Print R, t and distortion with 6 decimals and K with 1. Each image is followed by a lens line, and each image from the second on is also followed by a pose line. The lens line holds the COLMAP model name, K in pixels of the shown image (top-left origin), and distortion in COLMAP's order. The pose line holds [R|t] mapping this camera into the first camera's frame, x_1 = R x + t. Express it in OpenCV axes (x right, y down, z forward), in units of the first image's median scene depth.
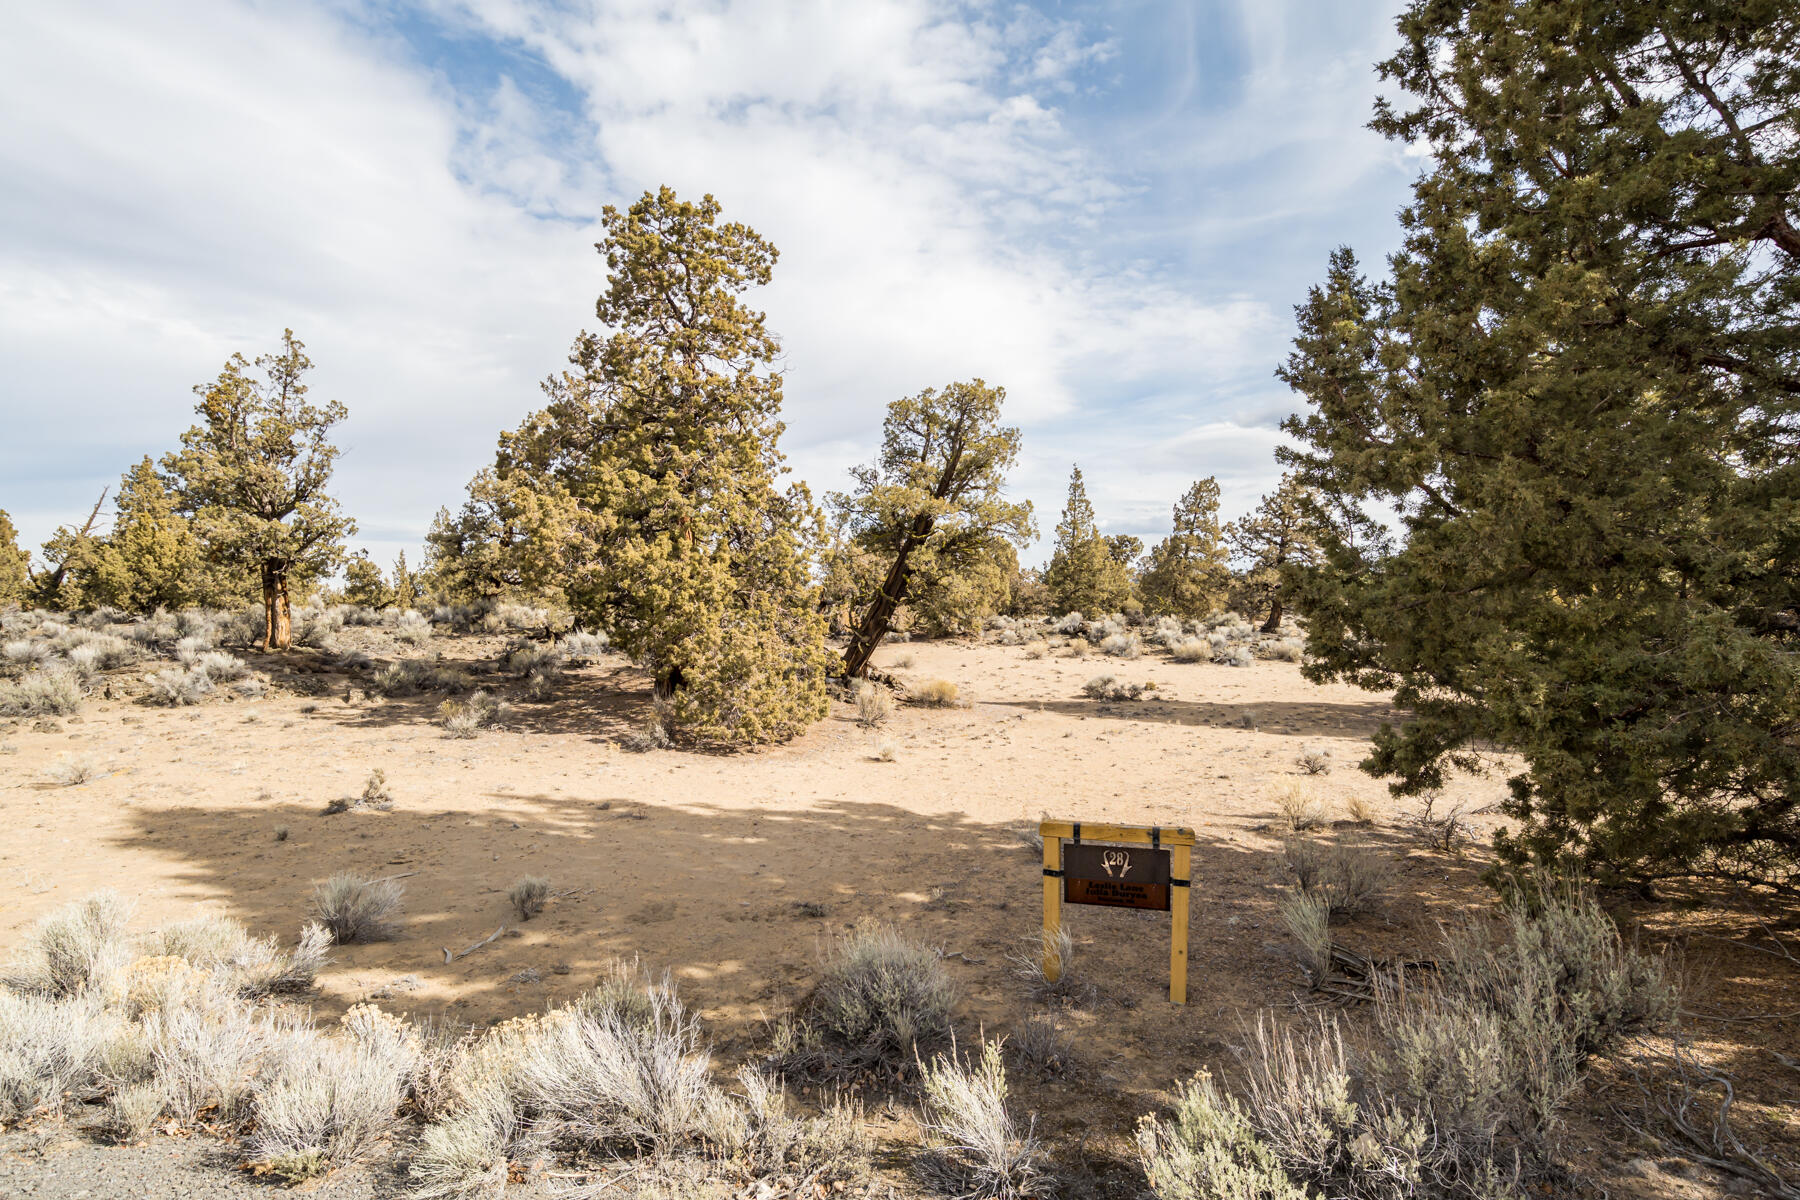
lens RADIAL K [[890.4, 0, 888.8], [0, 890.4, 596.1], [0, 0, 1]] dist [-0.021026, 0.001819]
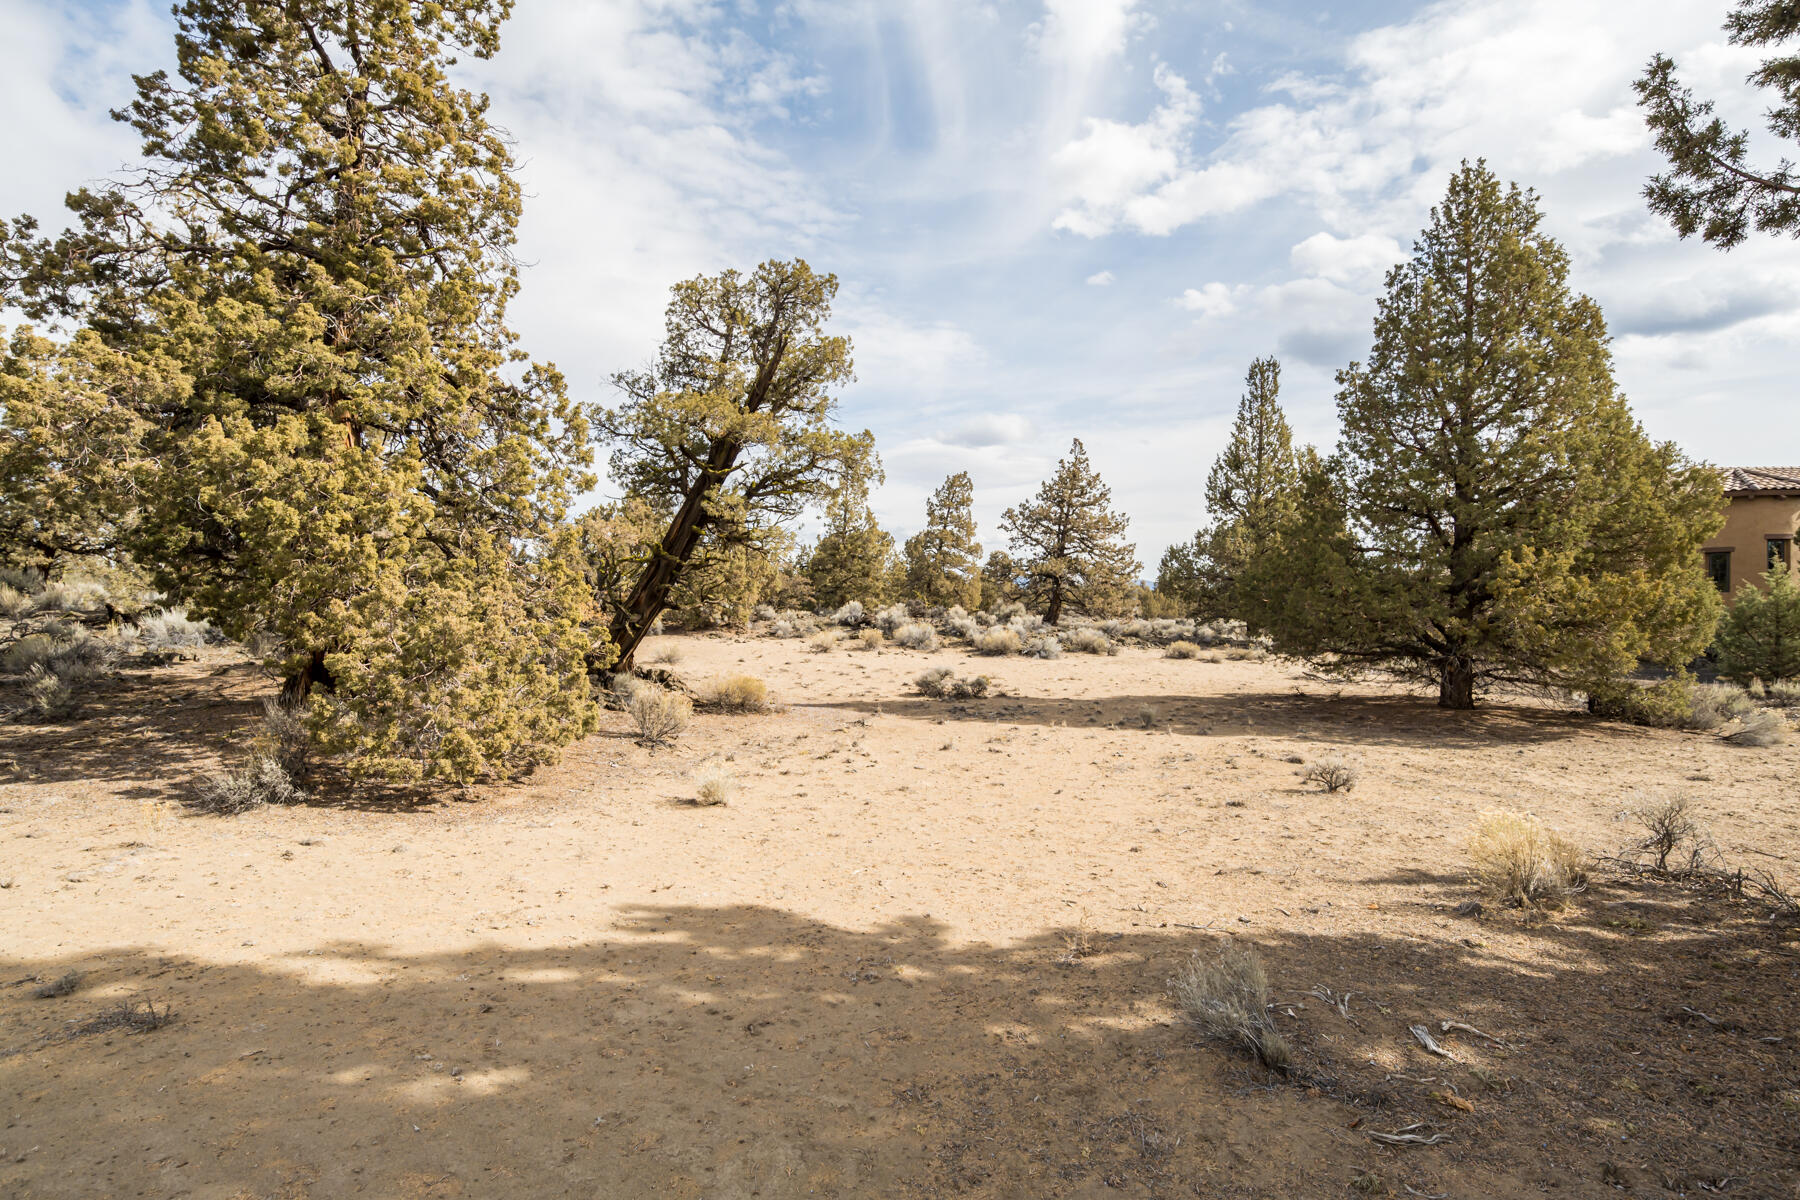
lens RADIAL K [[903.7, 0, 887.5], [0, 903.7, 601.2], [0, 0, 1]] dist [-0.005436, 0.001540]
pose [[0.955047, 0.009987, 0.296286, -0.050085], [-0.010897, 0.999940, 0.001421, 0.033833], [-0.296254, -0.004585, 0.955098, 0.277439]]
